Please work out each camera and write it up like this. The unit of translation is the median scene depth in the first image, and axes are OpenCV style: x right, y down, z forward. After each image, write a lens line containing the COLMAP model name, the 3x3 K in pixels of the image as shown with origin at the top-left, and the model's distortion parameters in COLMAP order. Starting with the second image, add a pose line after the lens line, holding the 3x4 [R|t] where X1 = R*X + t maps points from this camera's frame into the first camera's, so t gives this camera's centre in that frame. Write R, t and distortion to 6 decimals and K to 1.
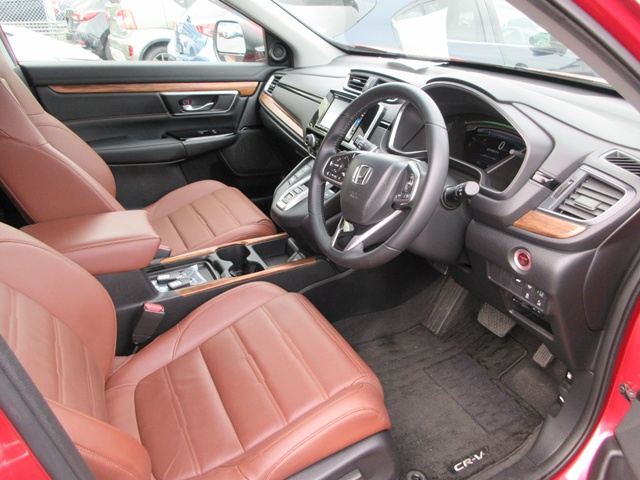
lens RADIAL K [[482.4, 0, 320.0], [0, 482.4, 240.0], [0, 0, 1]] dist [0.004708, 0.003655]
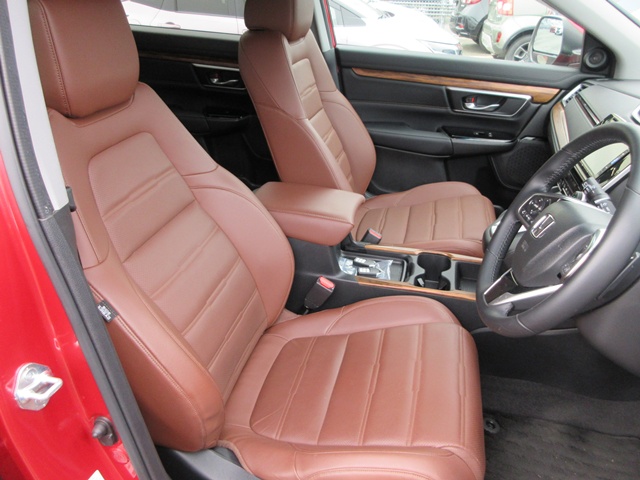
lens RADIAL K [[482.4, 0, 320.0], [0, 482.4, 240.0], [0, 0, 1]] dist [0.004708, 0.003655]
pose [[0.749791, 0.322325, -0.577858, 0.154598], [-0.305615, 0.943292, 0.129615, -0.056612], [0.586867, 0.079418, 0.805779, 0.068985]]
